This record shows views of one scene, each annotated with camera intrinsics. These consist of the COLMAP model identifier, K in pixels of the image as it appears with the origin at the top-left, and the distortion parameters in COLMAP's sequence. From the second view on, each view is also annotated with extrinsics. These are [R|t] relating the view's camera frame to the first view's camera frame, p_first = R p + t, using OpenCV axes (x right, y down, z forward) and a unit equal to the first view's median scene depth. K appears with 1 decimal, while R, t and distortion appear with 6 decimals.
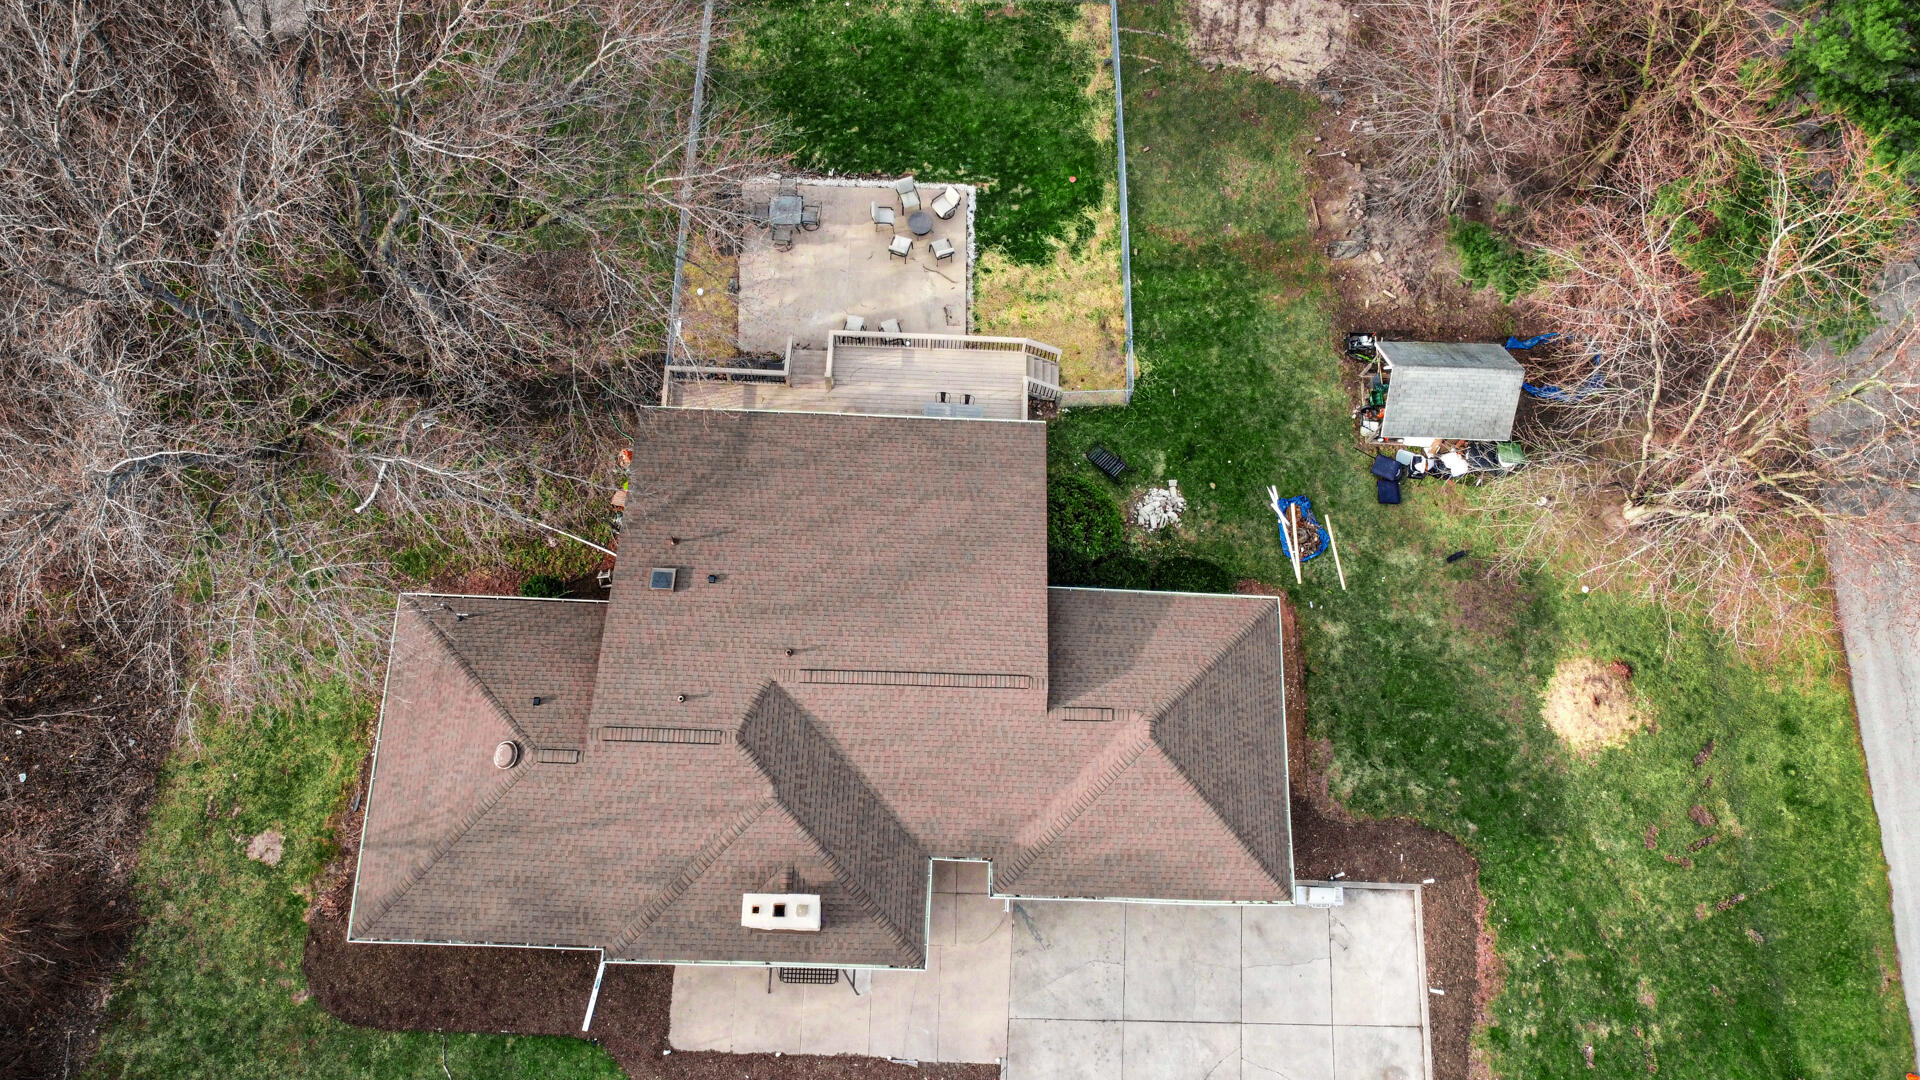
lens RADIAL K [[1460.4, 0, 965.9], [0, 1460.4, 541.7], [0, 0, 1]] dist [0.006198, -0.012062]
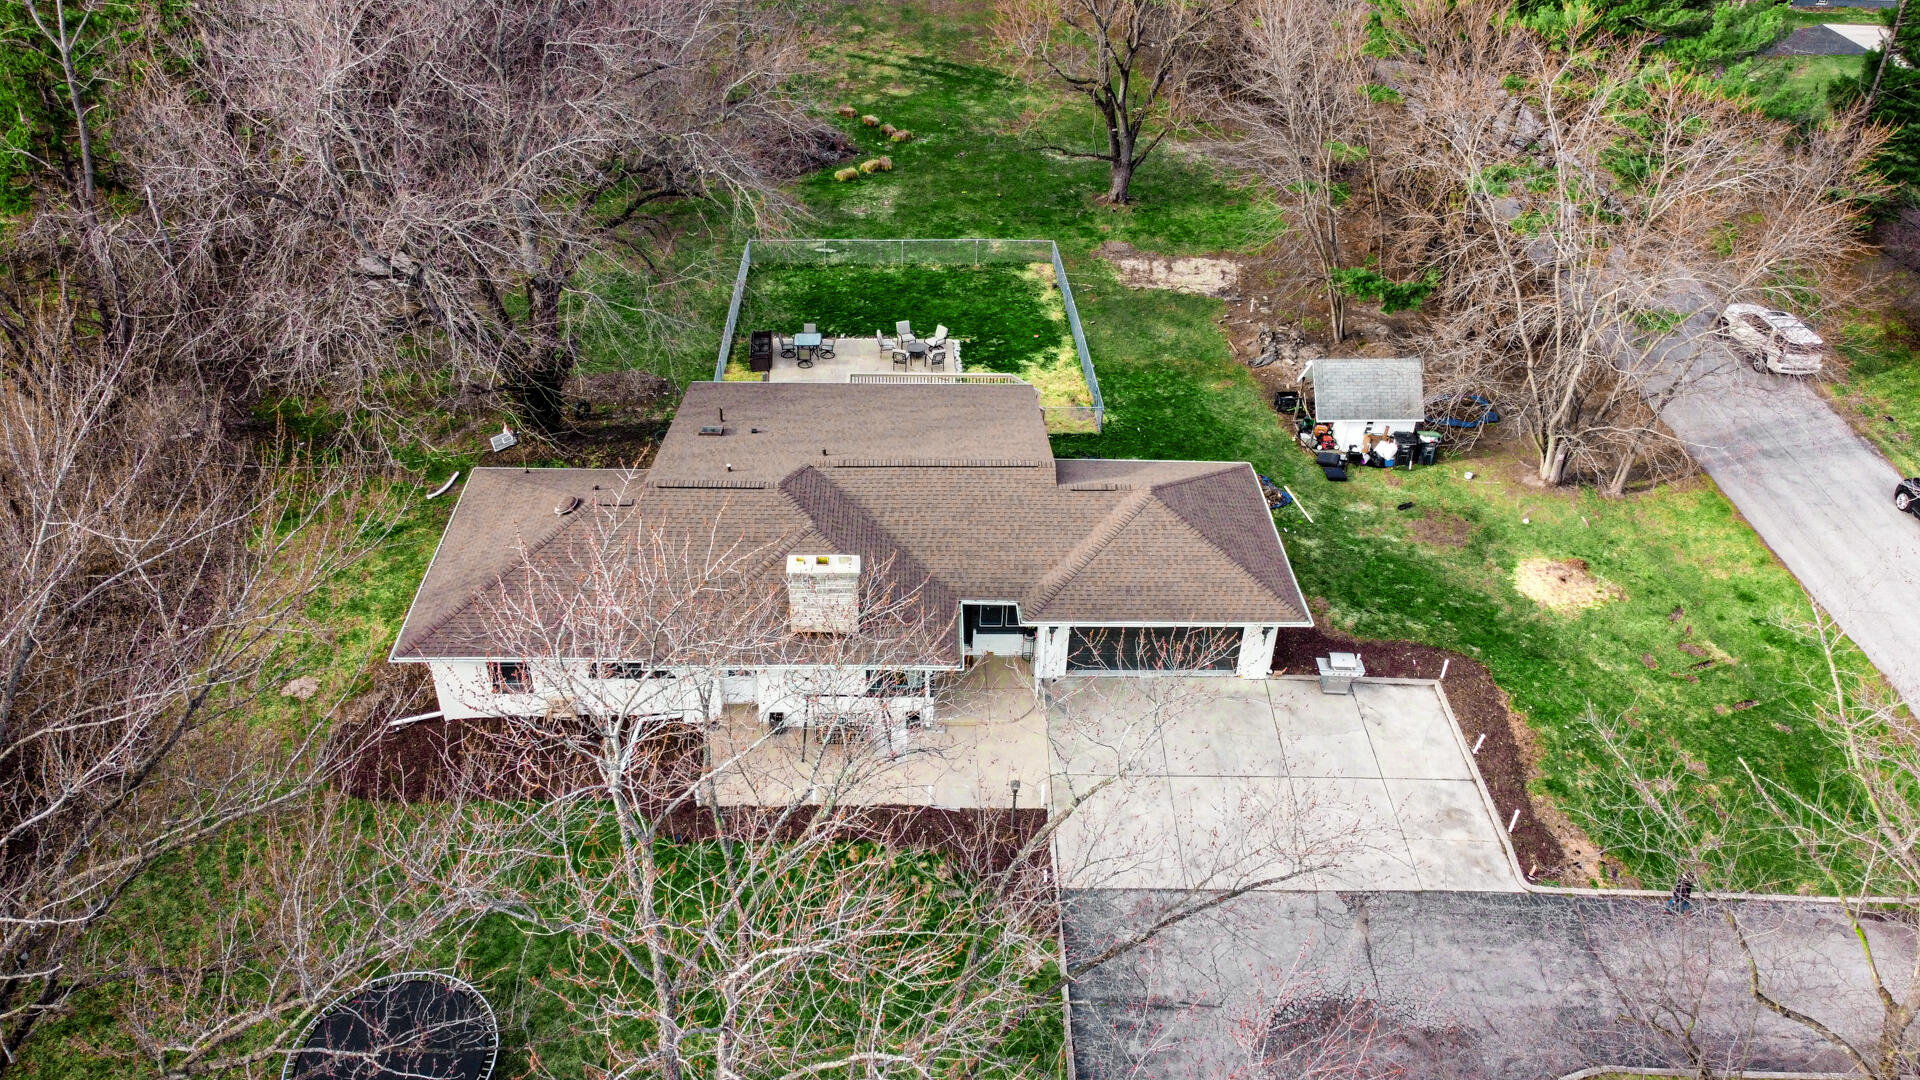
lens RADIAL K [[1460.4, 0, 965.5], [0, 1460.4, 534.9], [0, 0, 1]] dist [0.006198, -0.012062]
pose [[0.997919, -0.046234, 0.044954, -0.057393], [0.063973, 0.797561, -0.599837, 0.706931], [-0.008121, 0.601464, 0.798858, 0.118606]]
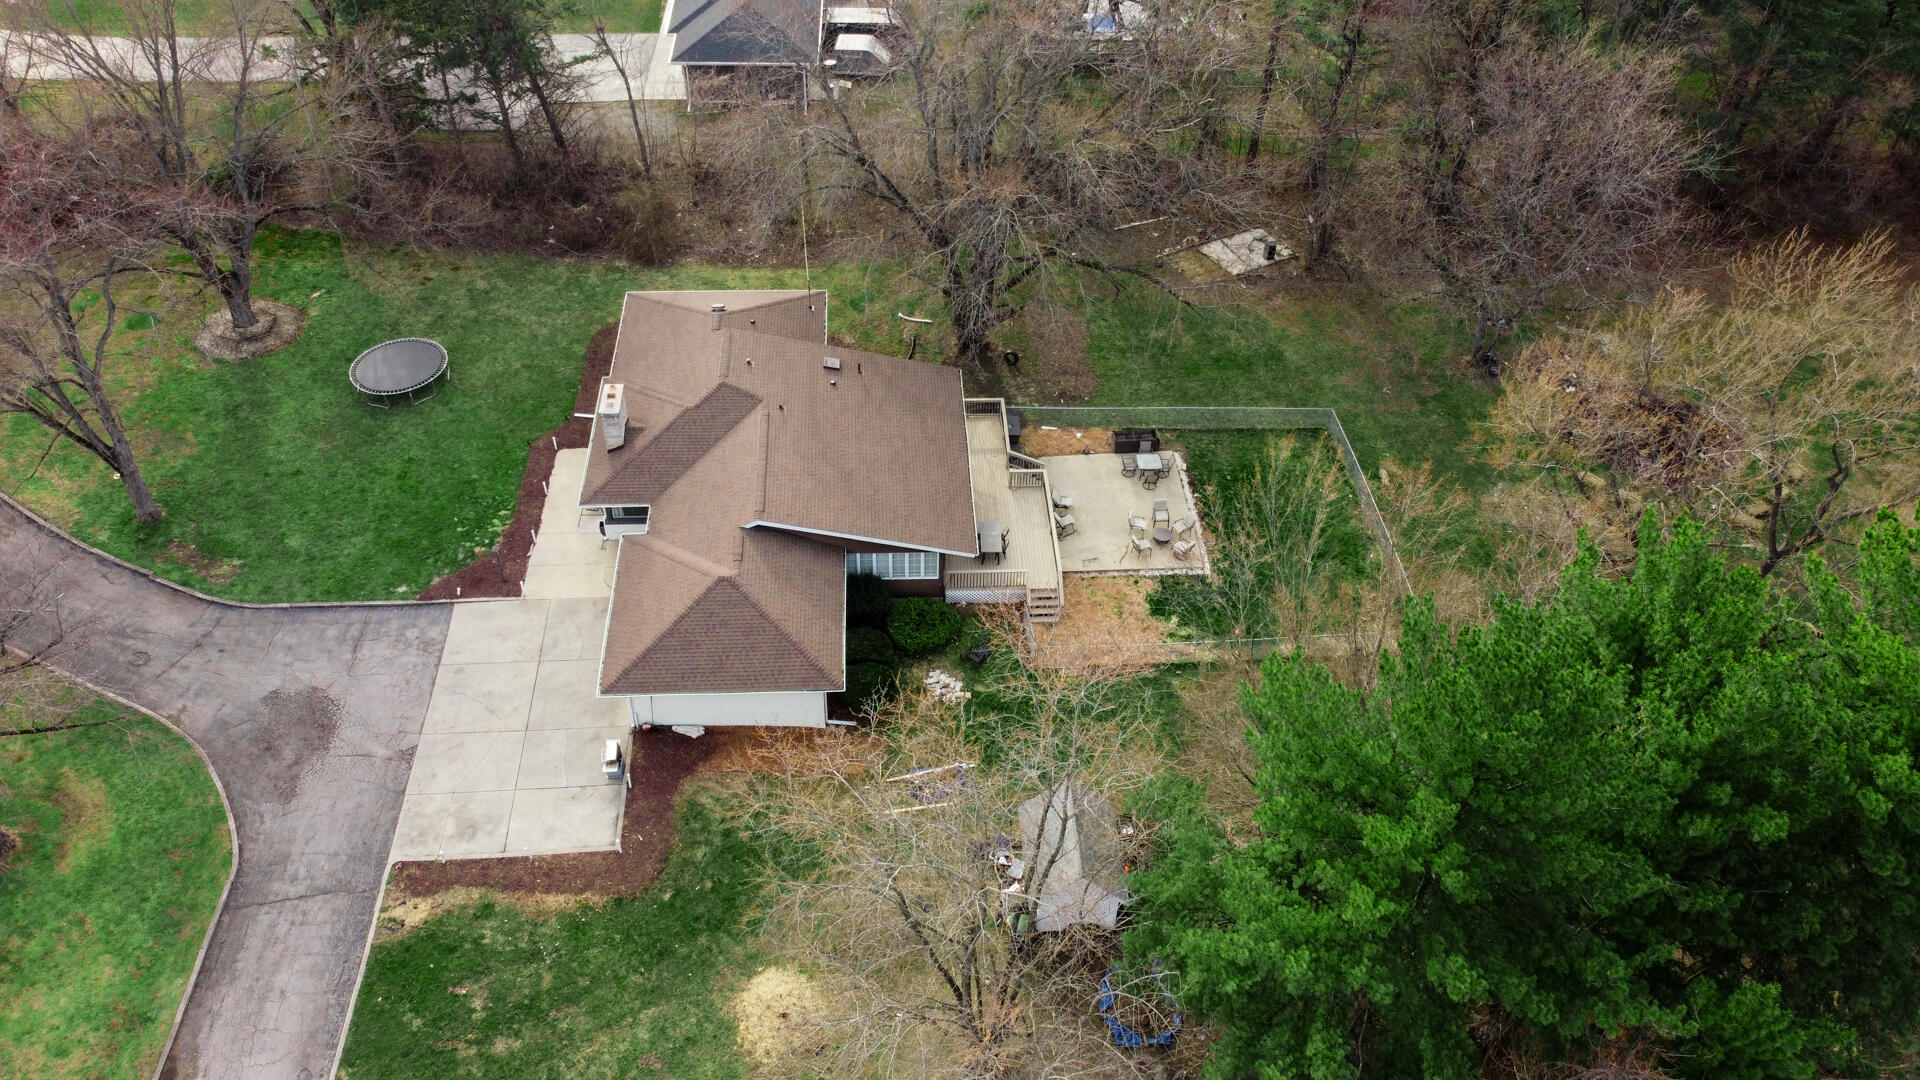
lens RADIAL K [[1460.4, 0, 948.4], [0, 1460.4, 543.0], [0, 0, 1]] dist [0.006198, -0.012062]
pose [[0.077216, 0.655935, -0.750857, 0.994890], [-0.954218, 0.266900, 0.135030, -0.228312], [0.288974, 0.706055, 0.646514, 0.138775]]
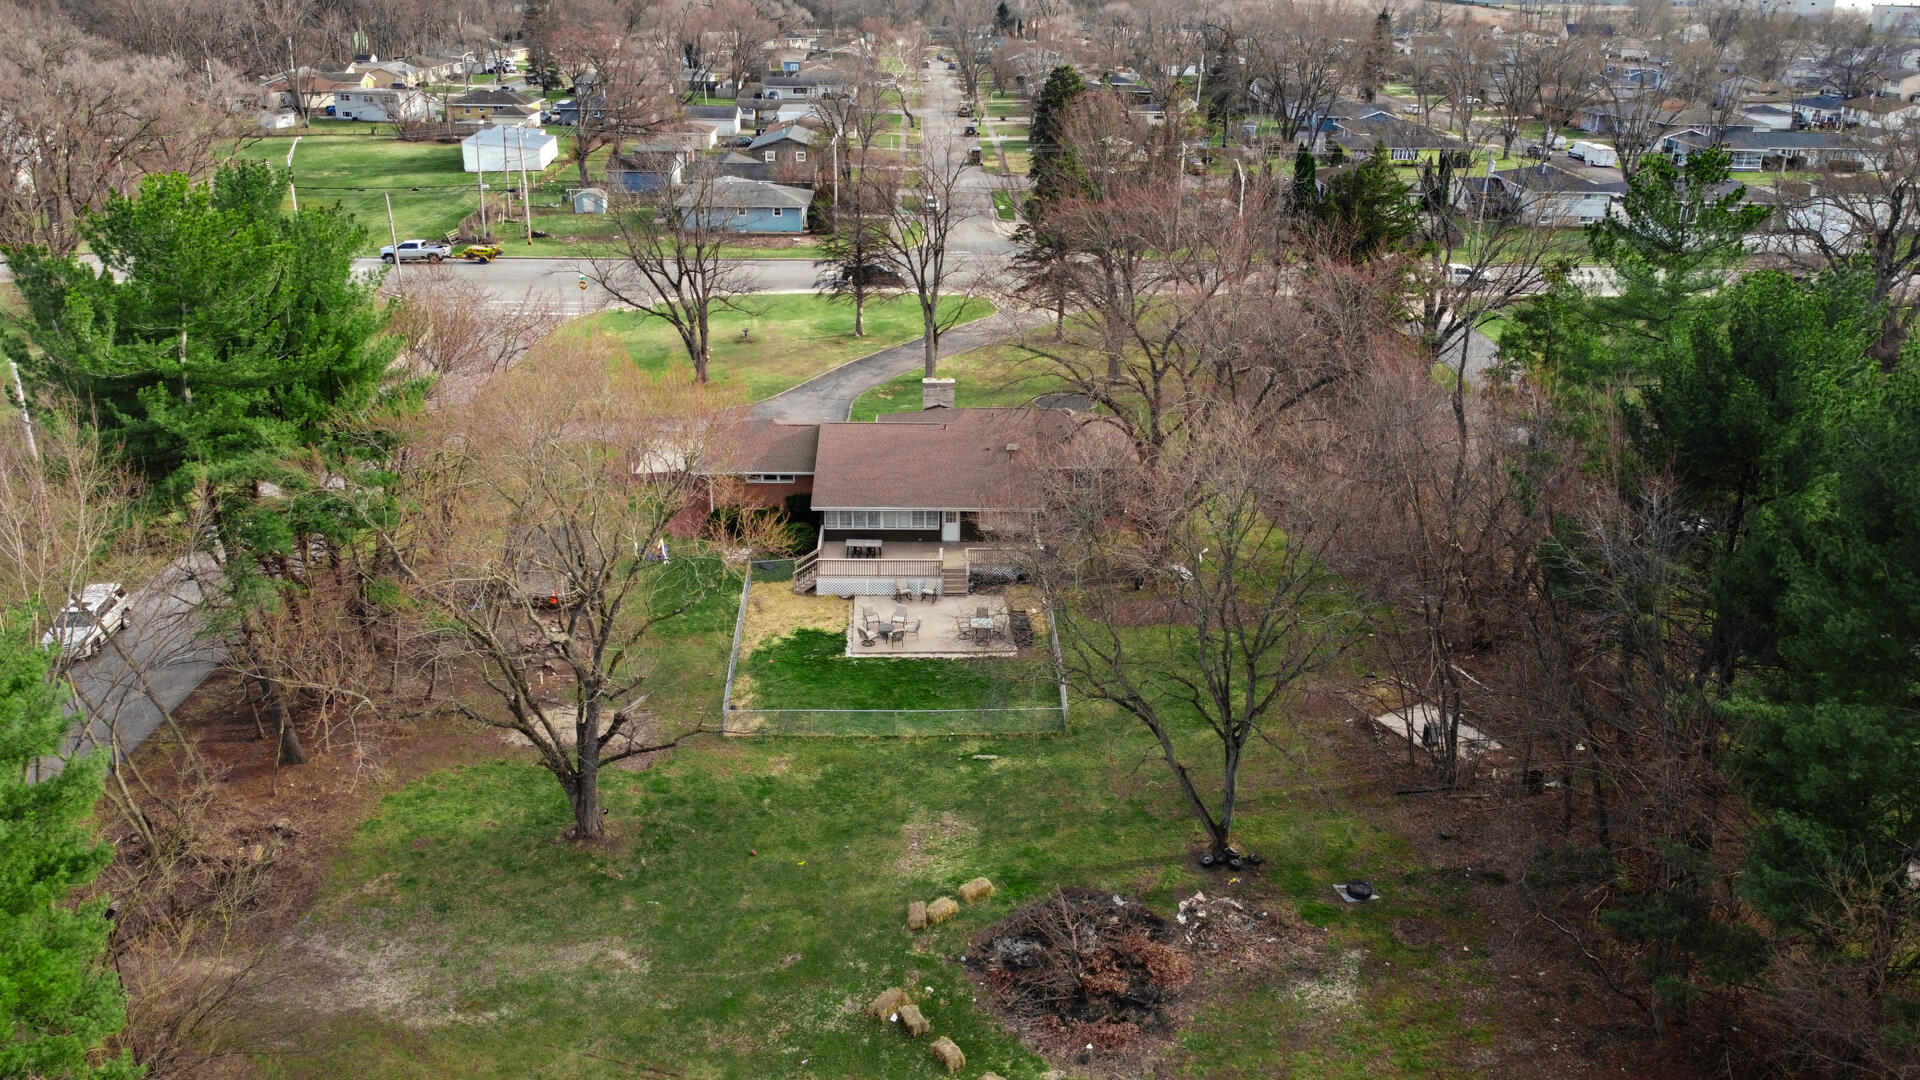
lens RADIAL K [[1460.4, 0, 955.0], [0, 1460.4, 545.7], [0, 0, 1]] dist [0.006198, -0.012062]
pose [[-0.997588, -0.026307, -0.064238, -0.005496], [-0.062238, -0.070836, 0.995544, -1.754731], [-0.030740, 0.997141, 0.069027, 0.894319]]
